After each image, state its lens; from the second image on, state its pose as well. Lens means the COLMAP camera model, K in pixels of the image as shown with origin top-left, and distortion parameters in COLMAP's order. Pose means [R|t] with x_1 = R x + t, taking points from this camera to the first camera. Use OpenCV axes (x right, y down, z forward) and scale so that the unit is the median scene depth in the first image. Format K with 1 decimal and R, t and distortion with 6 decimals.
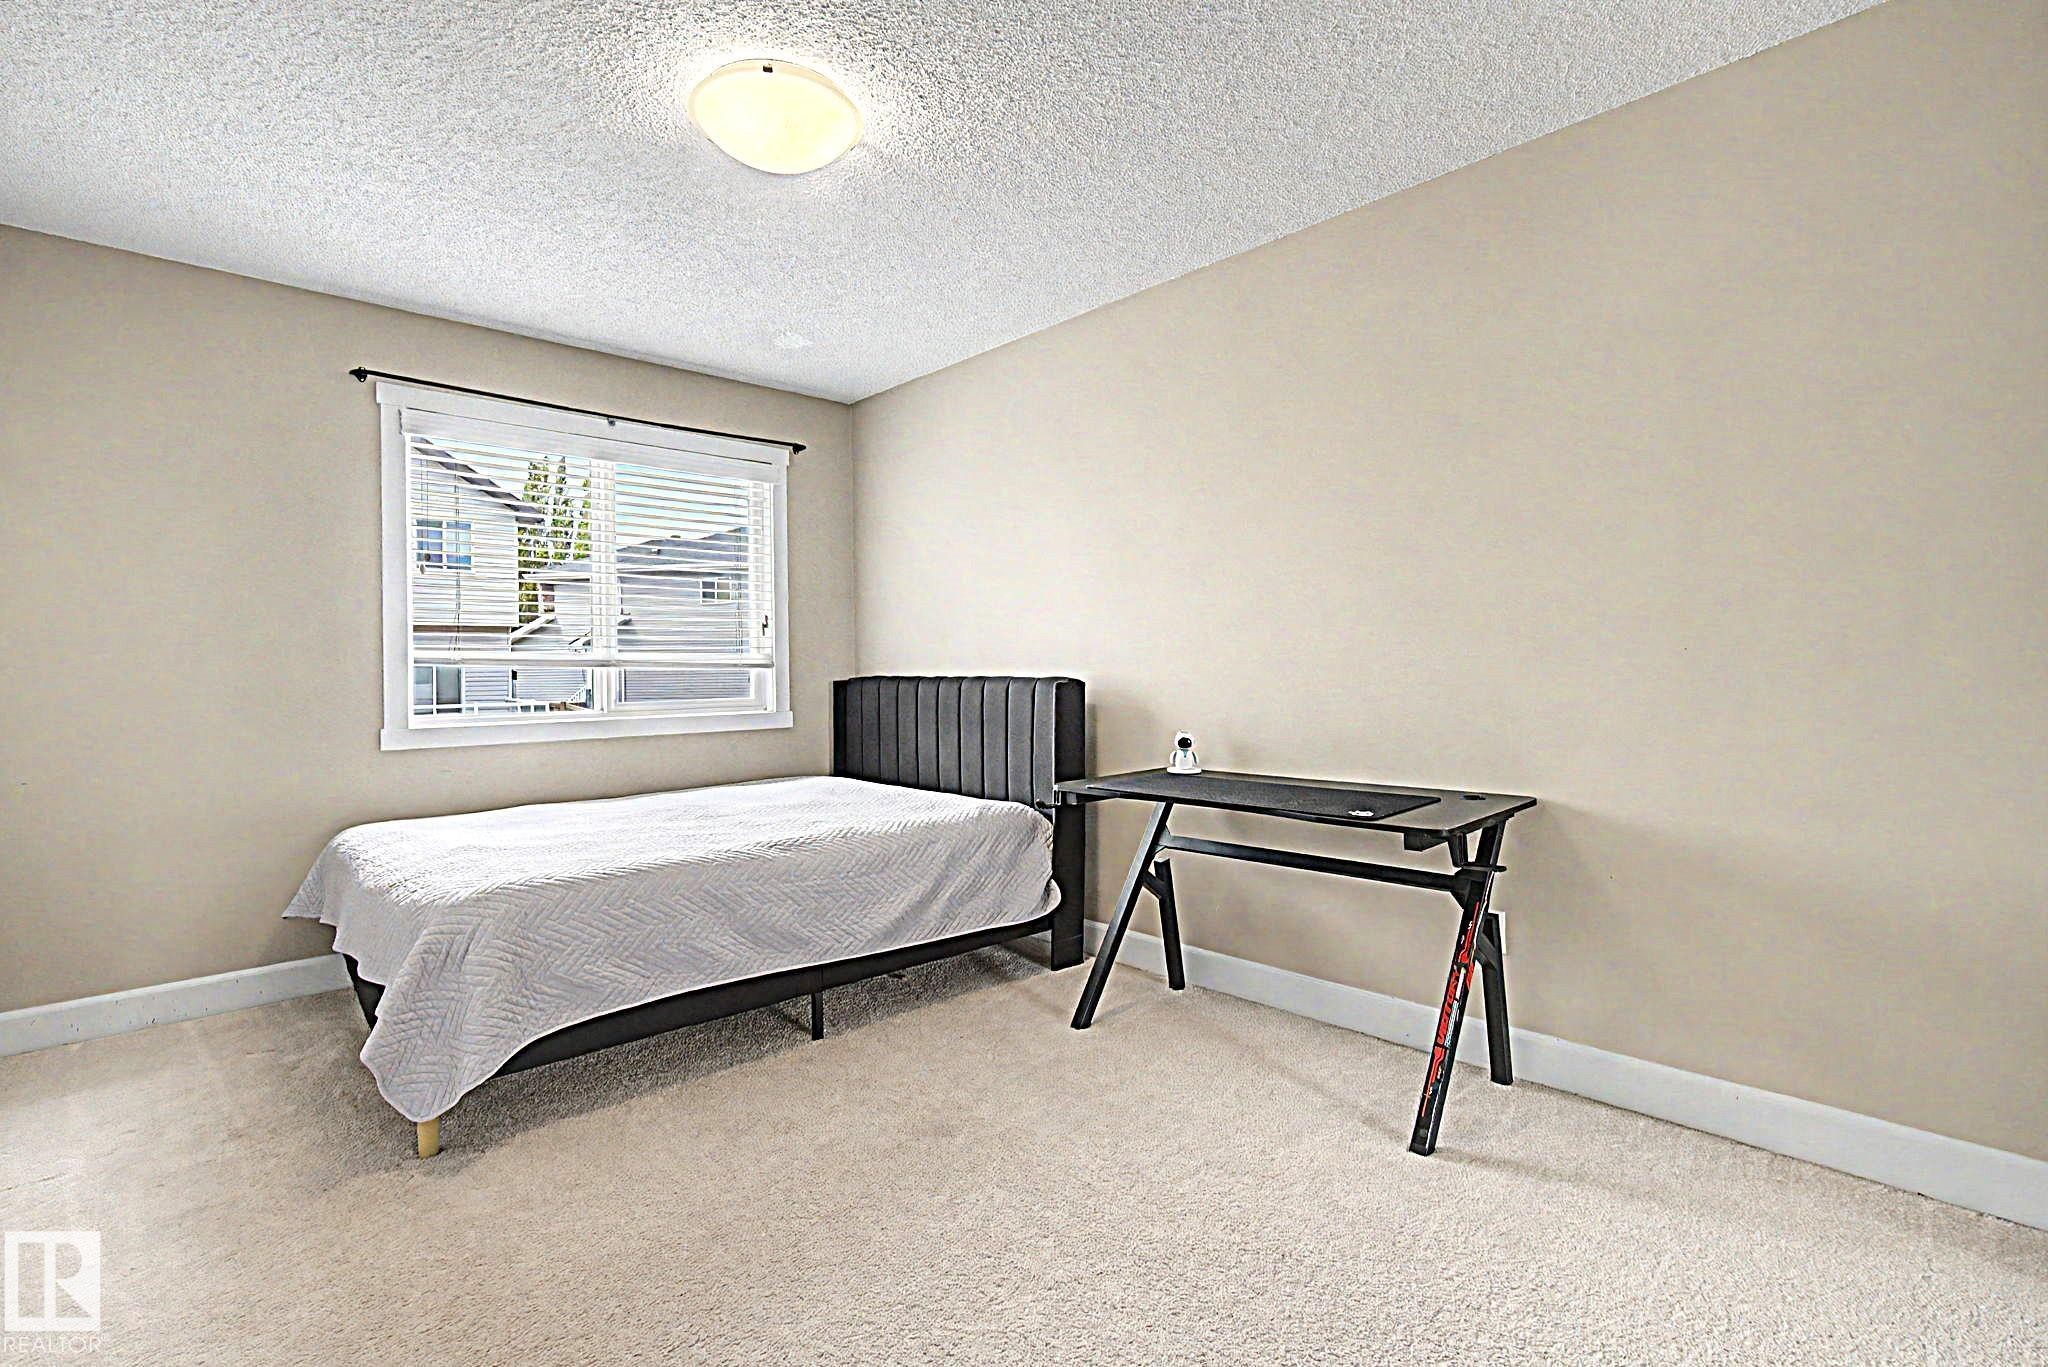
lens RADIAL K [[921.8, 0, 1017.4], [0, 921.8, 673.0], [0, 0, 1]] dist [-0.002665, 0.000021]
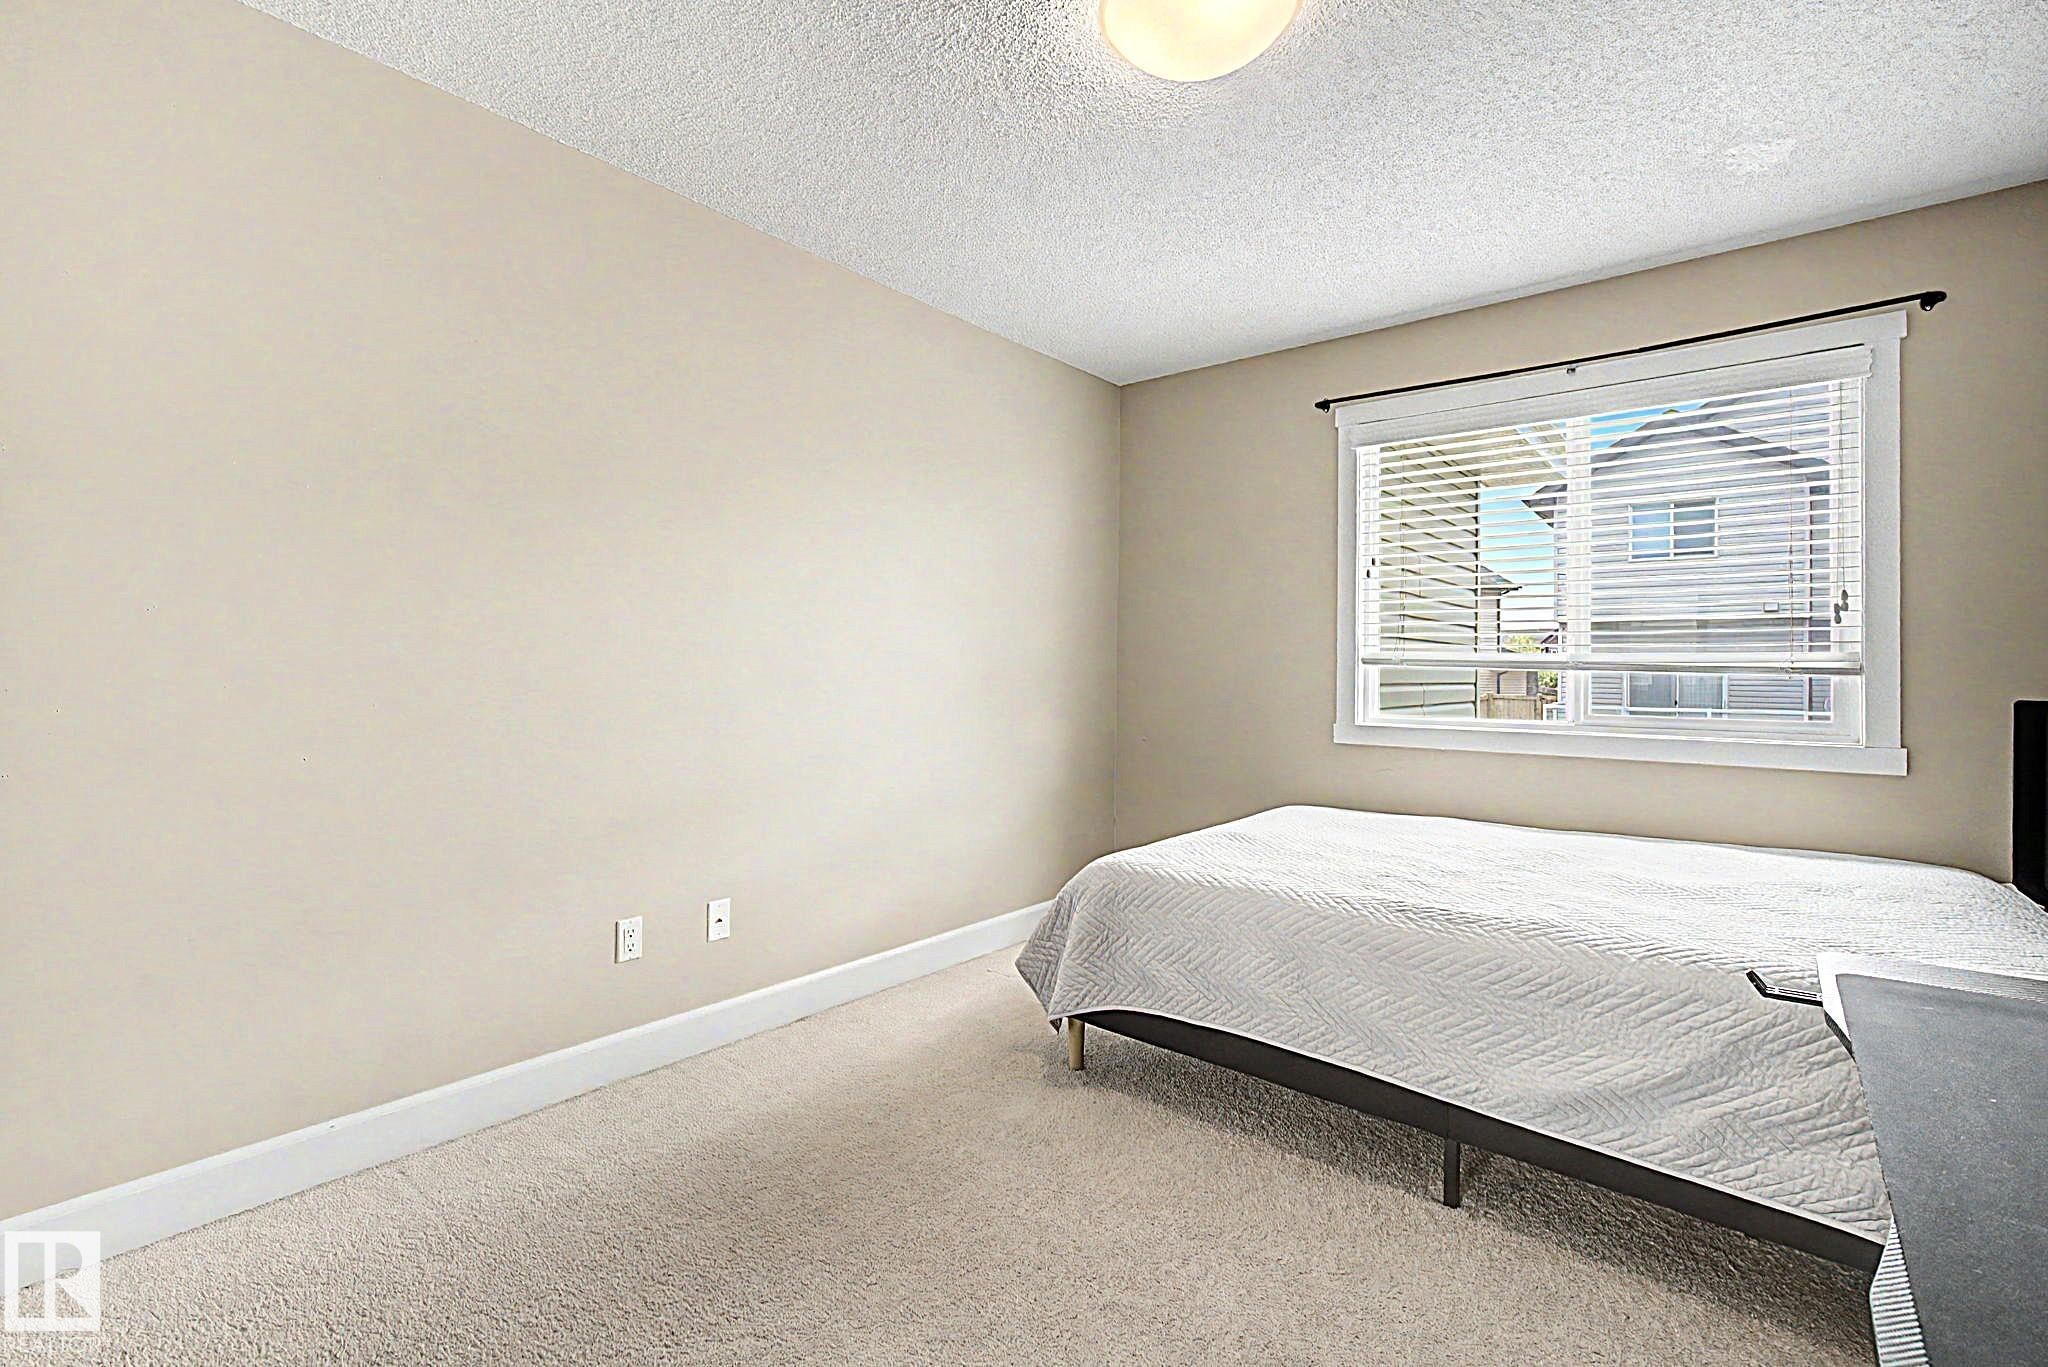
lens RADIAL K [[921.8, 0, 1017.4], [0, 921.8, 673.0], [0, 0, 1]] dist [-0.002665, 0.000021]
pose [[0.149373, 0.018100, -0.988615, 0.283877], [-0.015469, 0.999753, 0.015967, -0.009003], [0.988660, 0.012908, 0.149616, 0.383591]]
